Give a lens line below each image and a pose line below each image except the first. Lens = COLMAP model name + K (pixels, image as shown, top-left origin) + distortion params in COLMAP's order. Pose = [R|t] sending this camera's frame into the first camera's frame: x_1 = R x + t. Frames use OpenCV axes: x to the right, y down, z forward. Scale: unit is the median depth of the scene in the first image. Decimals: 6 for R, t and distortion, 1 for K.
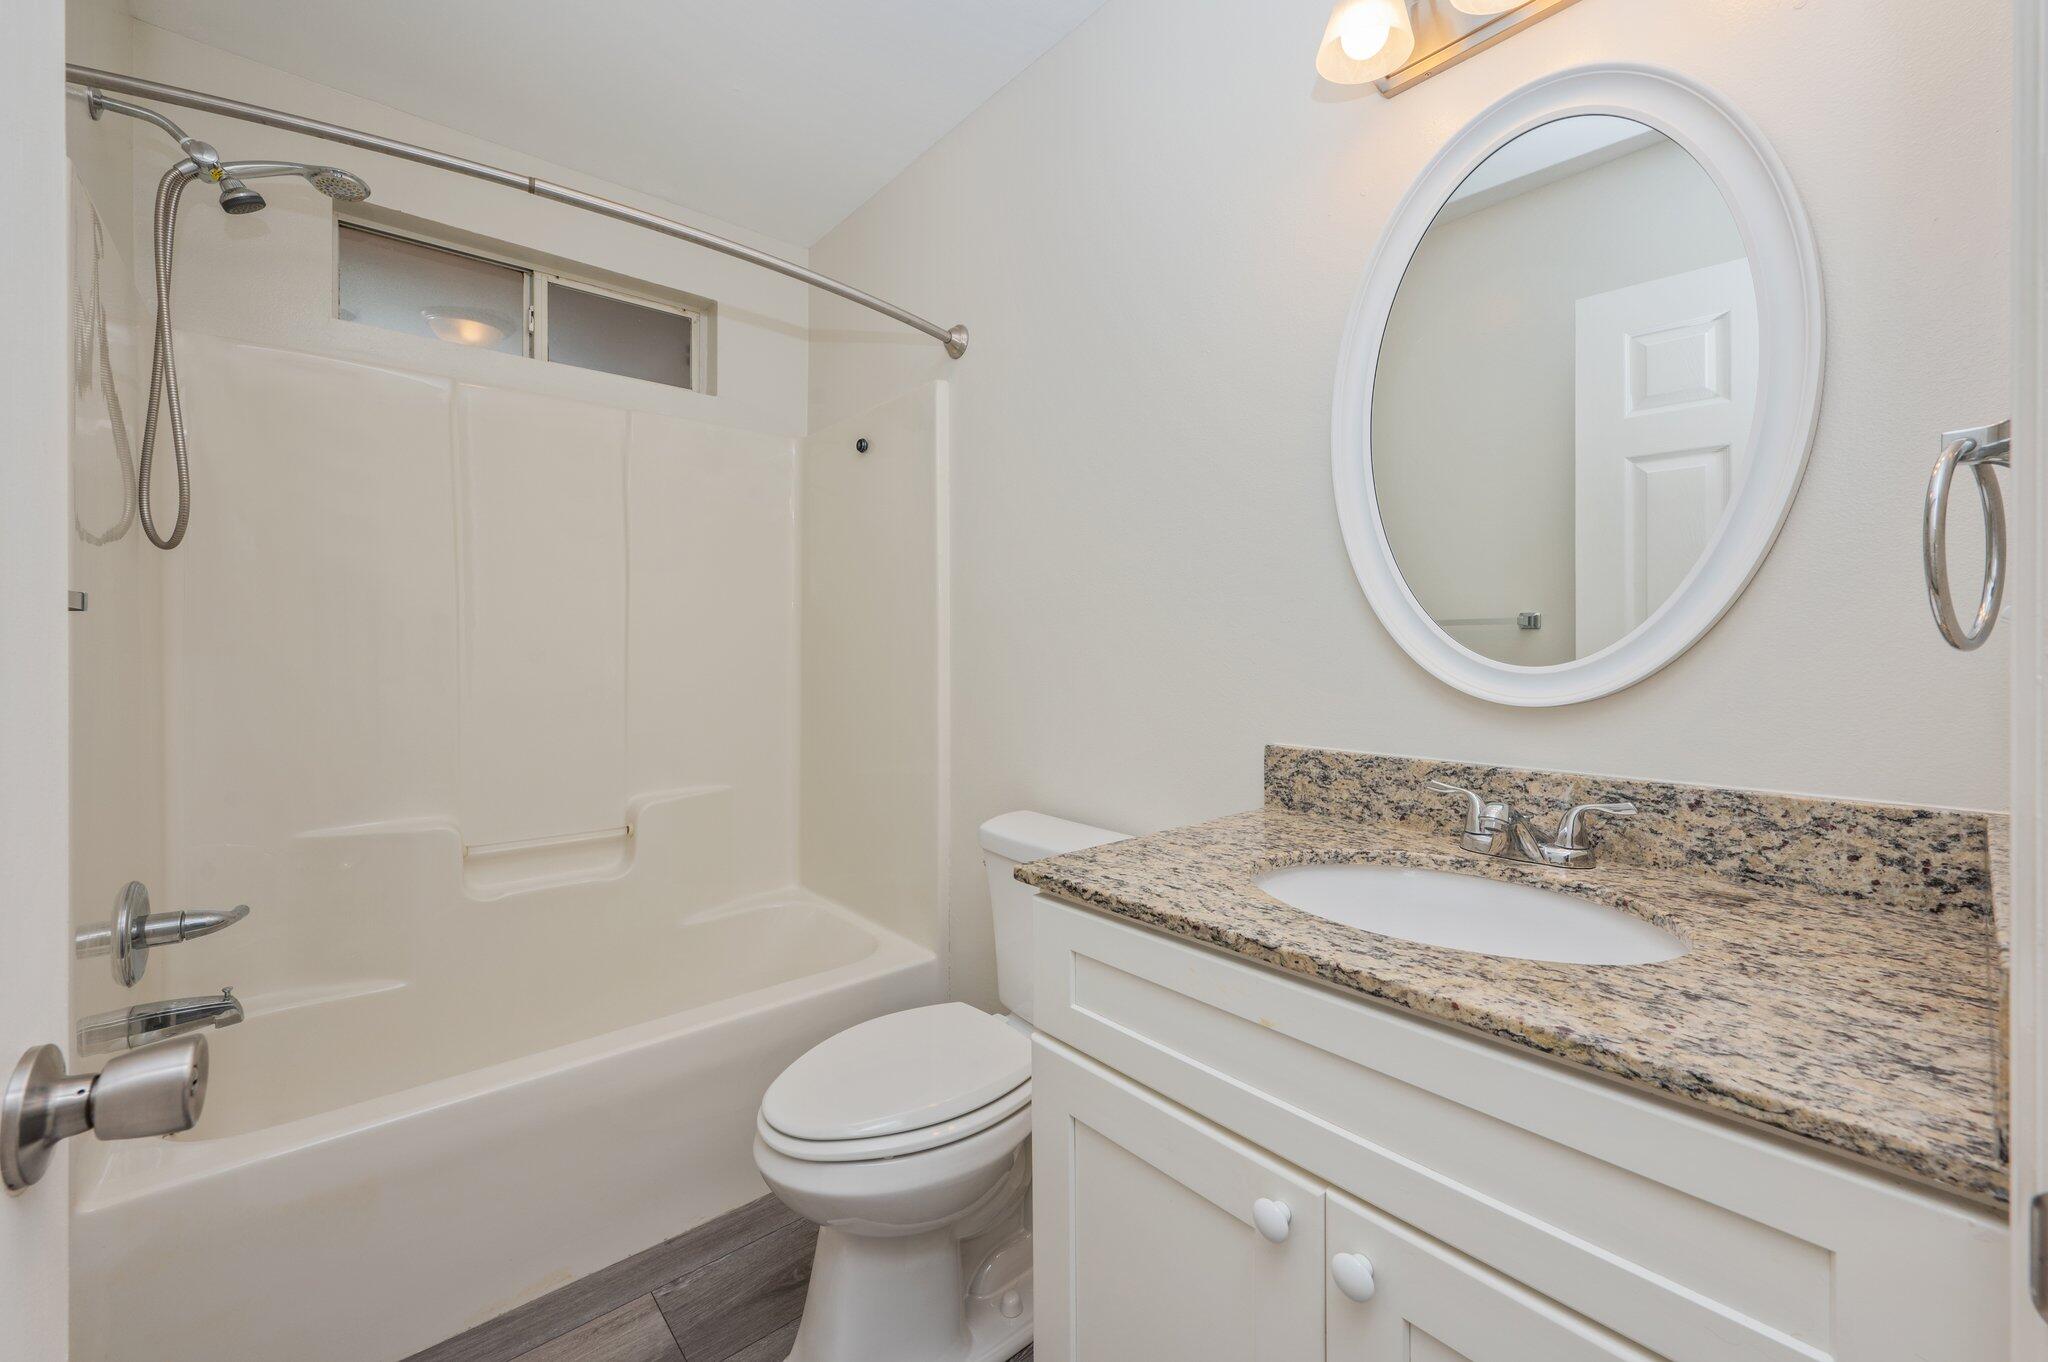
lens RADIAL K [[821.2, 0, 1038.0], [0, 821.2, 666.3], [0, 0, 1]] dist [0.000909, 0.000203]
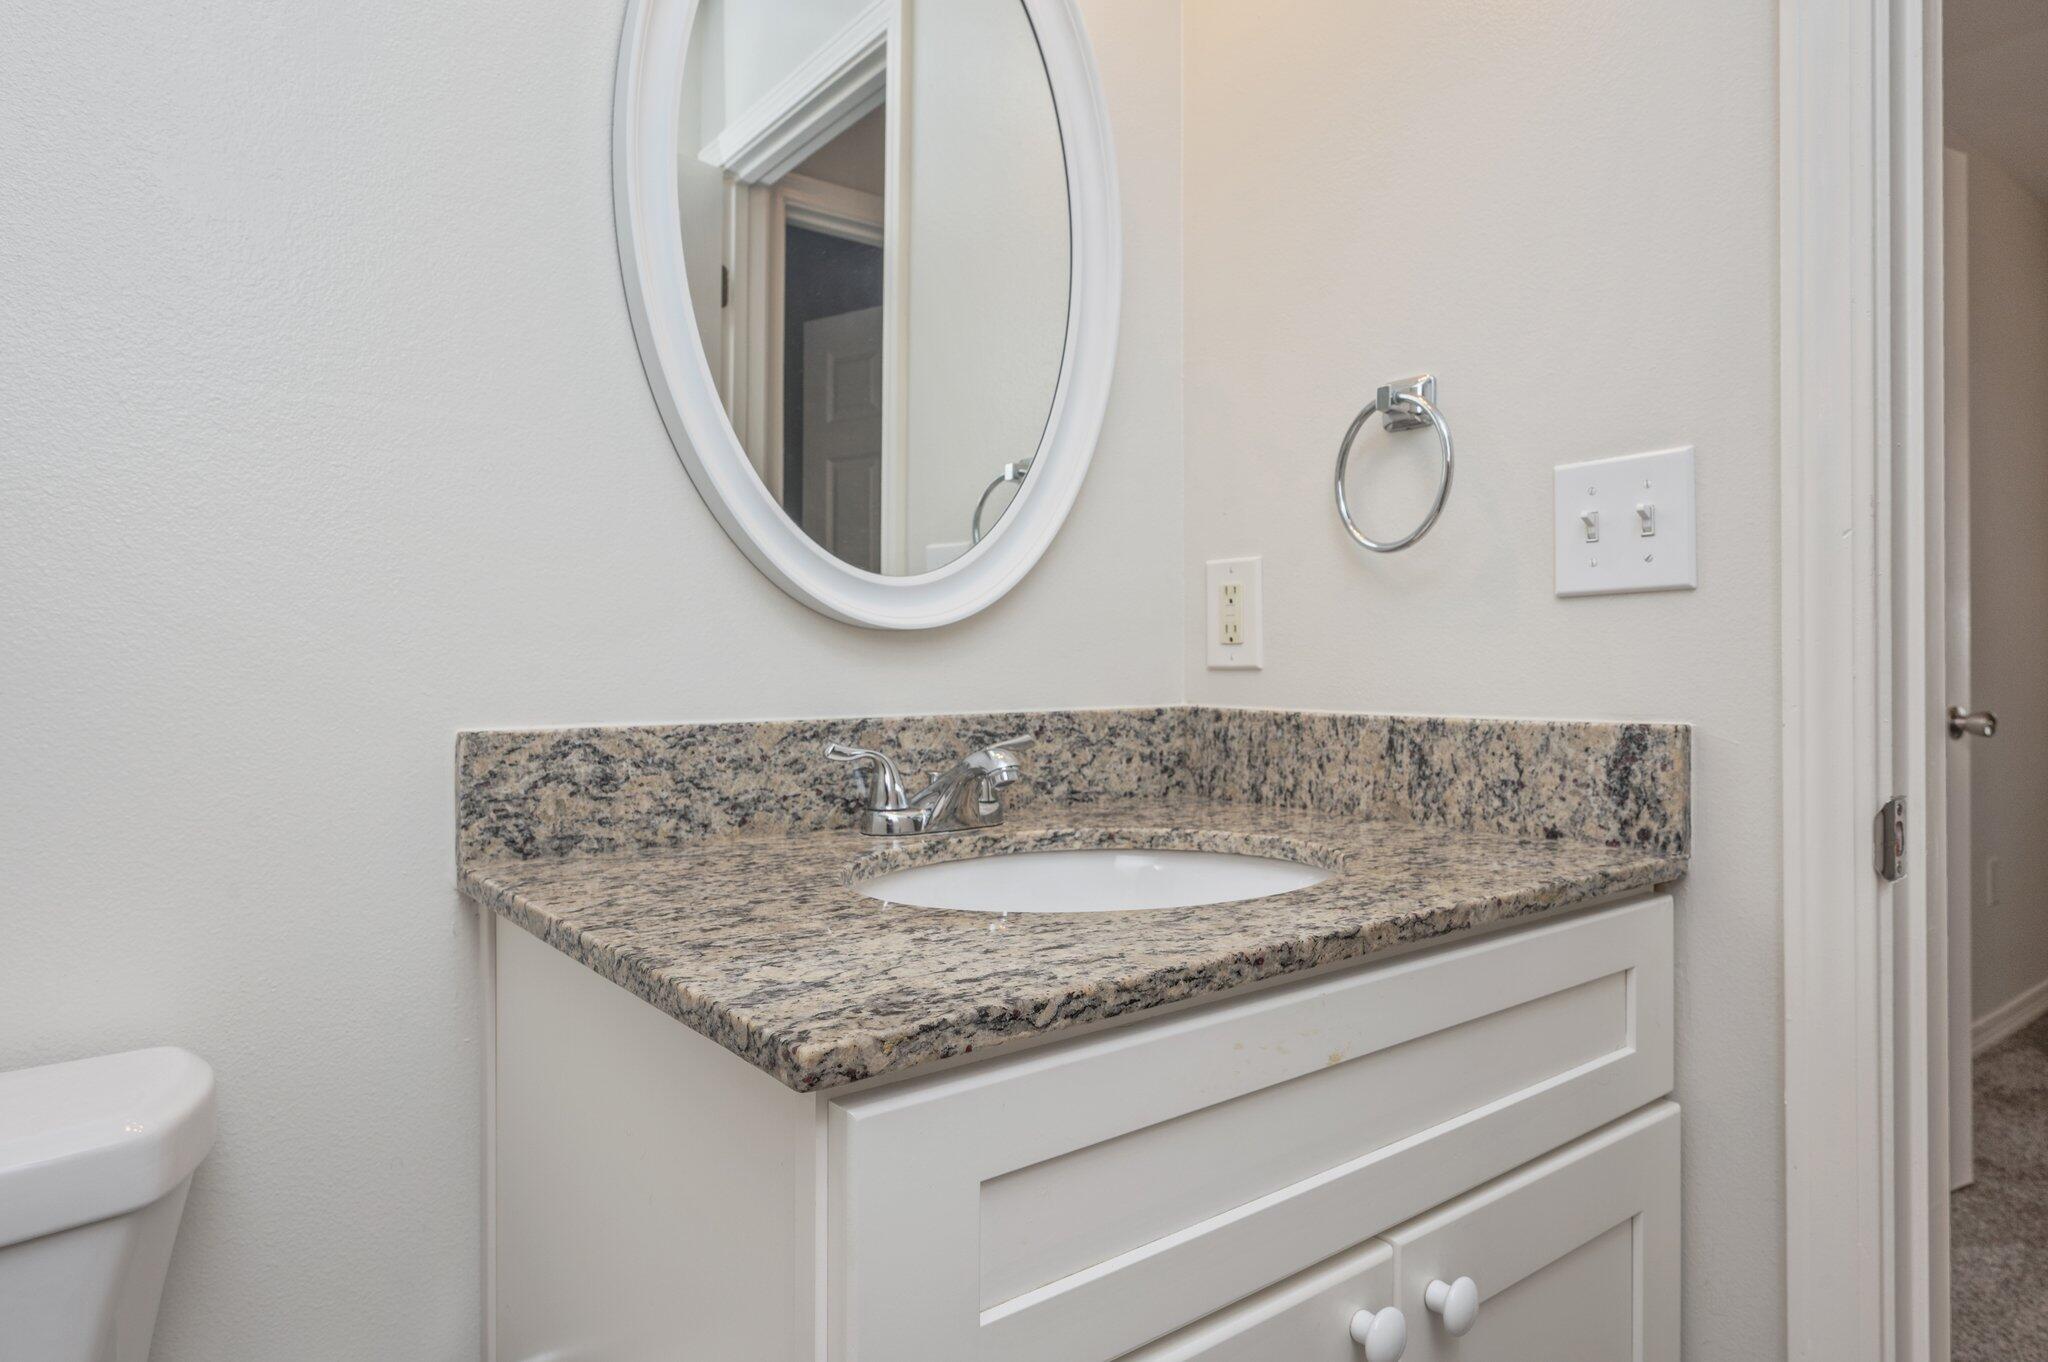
lens RADIAL K [[1209.4, 0, 1024.4], [0, 1209.4, 645.6], [0, 0, 1]] dist [-0.000665, 0.000019]
pose [[0.060560, 0.013863, 0.998068, -0.524109], [0.021900, 0.999644, -0.015214, 0.088193], [-0.997924, 0.022779, 0.060234, 0.888633]]
